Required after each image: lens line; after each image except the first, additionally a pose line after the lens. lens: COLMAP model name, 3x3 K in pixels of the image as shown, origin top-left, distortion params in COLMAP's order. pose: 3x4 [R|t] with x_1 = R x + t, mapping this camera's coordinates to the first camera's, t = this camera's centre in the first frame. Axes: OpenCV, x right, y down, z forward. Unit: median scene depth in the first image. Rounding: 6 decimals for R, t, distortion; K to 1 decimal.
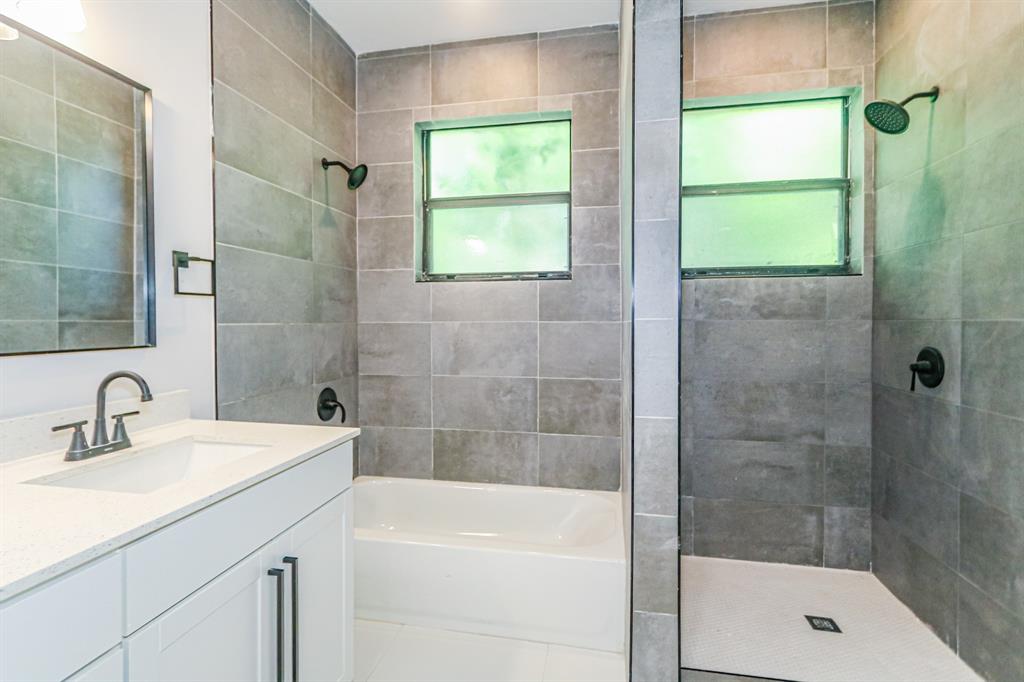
lens RADIAL K [[471.5, 0, 531.5], [0, 471.5, 339.6], [0, 0, 1]] dist [0.000519, 0.001679]
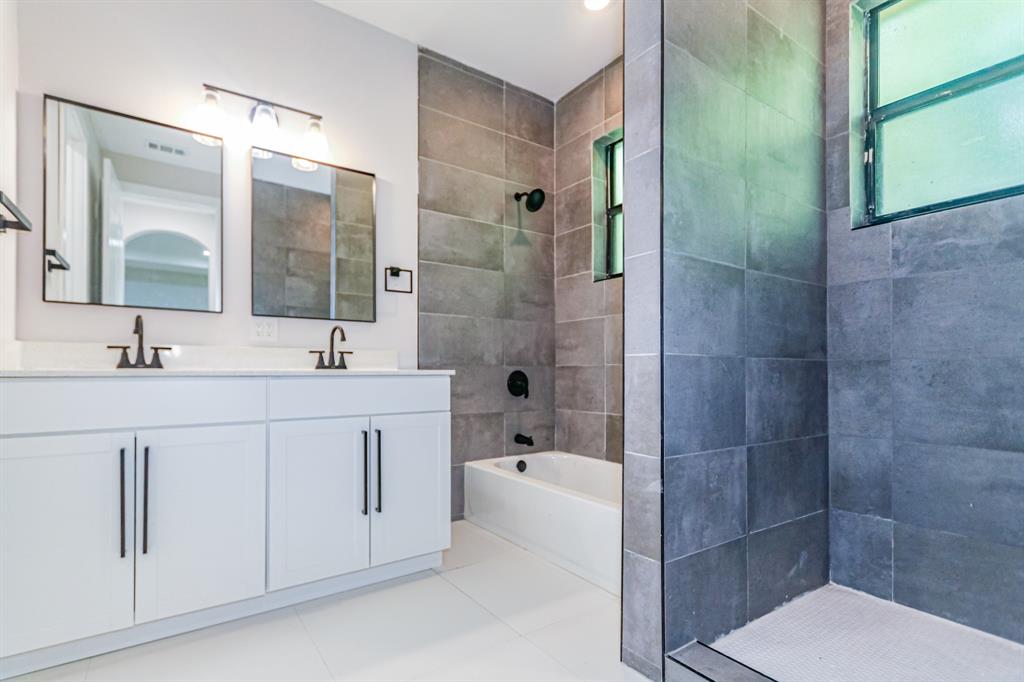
lens RADIAL K [[471.5, 0, 507.0], [0, 471.5, 374.5], [0, 0, 1]] dist [0.000519, 0.001679]
pose [[0.719986, 0.000878, -0.693988, 0.430051], [-0.014194, 0.999809, -0.013462, 0.129393], [0.693843, 0.019543, 0.719861, 0.057486]]
